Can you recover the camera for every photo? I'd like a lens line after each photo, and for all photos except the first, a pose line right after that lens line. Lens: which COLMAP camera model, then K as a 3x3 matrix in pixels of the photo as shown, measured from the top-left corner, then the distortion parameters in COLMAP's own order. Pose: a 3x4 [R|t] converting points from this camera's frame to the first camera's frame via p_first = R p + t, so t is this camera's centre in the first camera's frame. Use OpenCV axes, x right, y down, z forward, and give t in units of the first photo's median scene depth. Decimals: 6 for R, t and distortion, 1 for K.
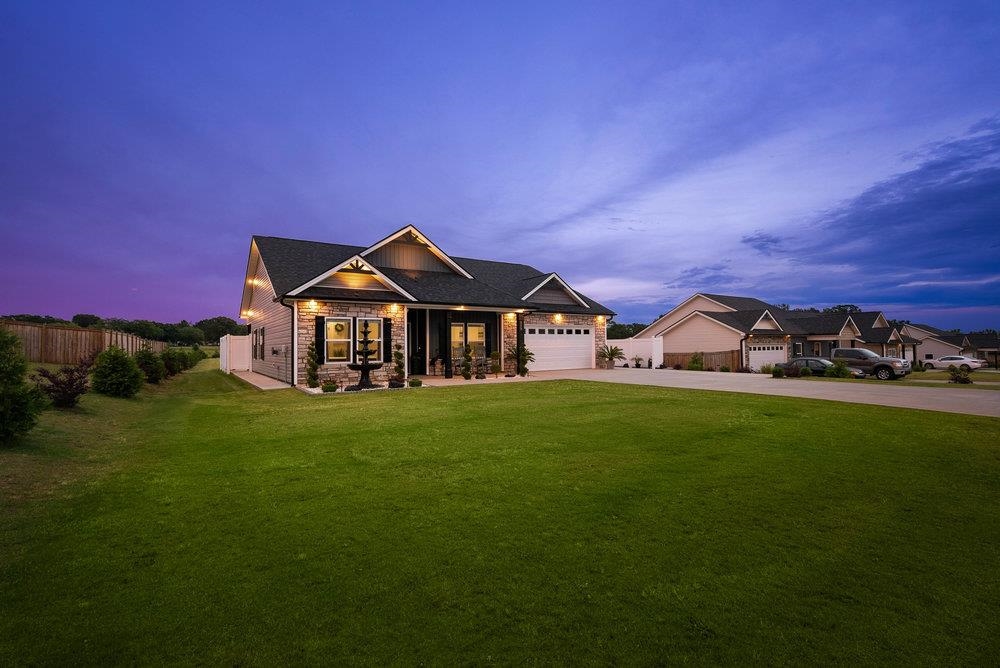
lens RADIAL K [[459.3, 0, 501.2], [0, 459.3, 330.9], [0, 0, 1]] dist [0.000535, -0.000013]
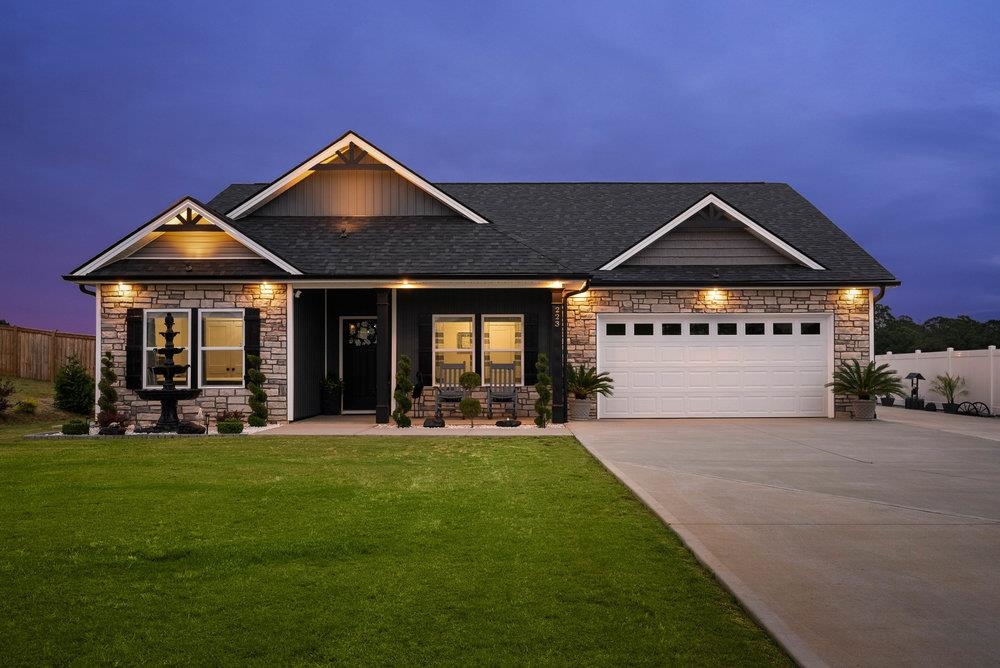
lens RADIAL K [[869.8, 0, 533.3], [0, 869.8, 348.5], [0, 0, 1]] dist [0.017213, -0.002569]
pose [[0.831885, -0.006319, -0.554912, 0.529312], [0.012374, 0.999898, 0.007163, 0.014701], [0.554810, -0.012825, 0.831878, 0.273861]]
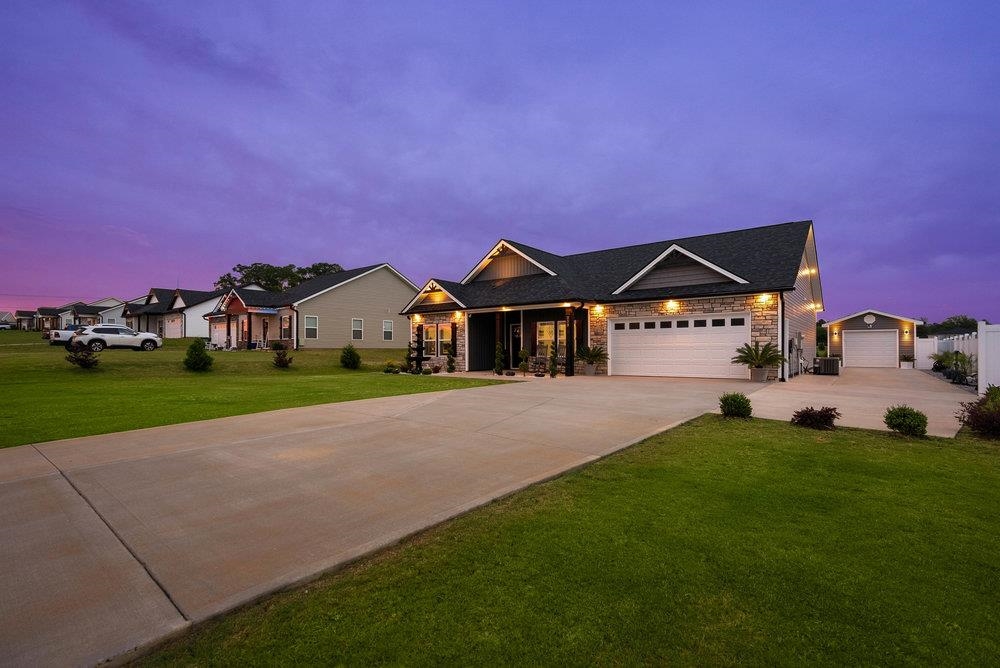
lens RADIAL K [[459.3, 0, 502.4], [0, 459.3, 338.4], [0, 0, 1]] dist [0.000535, -0.000013]
pose [[0.303471, -0.013631, -0.952743, 0.890697], [0.031584, 0.999492, -0.004239, 0.022417], [0.952317, -0.028805, 0.303747, 0.635883]]
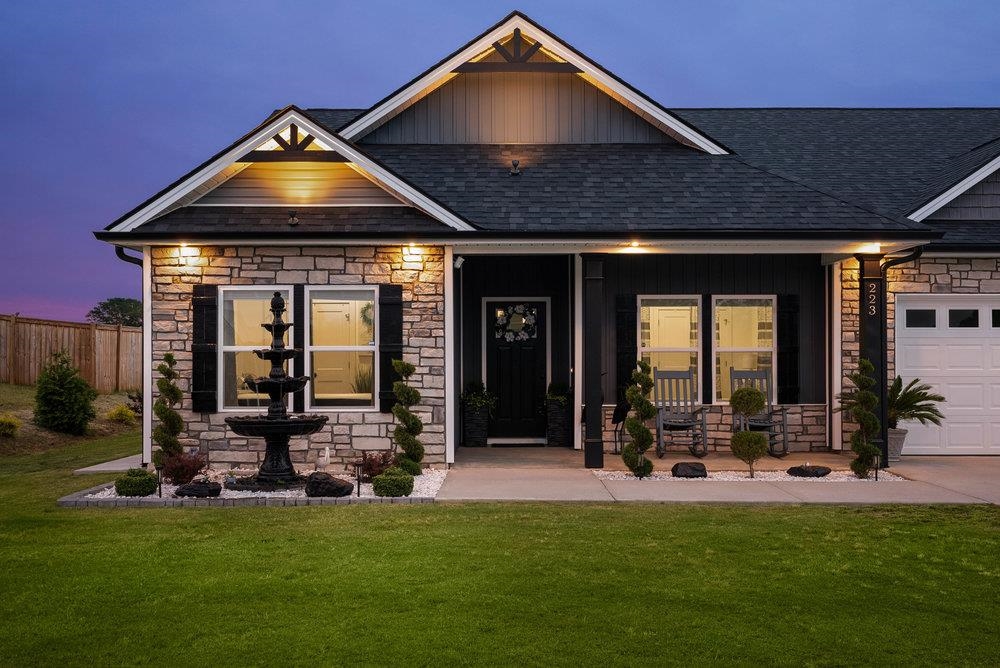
lens RADIAL K [[992.9, 0, 502.0], [0, 992.9, 344.7], [0, 0, 1]] dist [0.011061, 0.000000]
pose [[0.830934, 0.002956, -0.556363, 0.206570], [0.010160, 0.999739, 0.020486, 0.002428], [0.556278, -0.022675, 0.830687, 0.365642]]
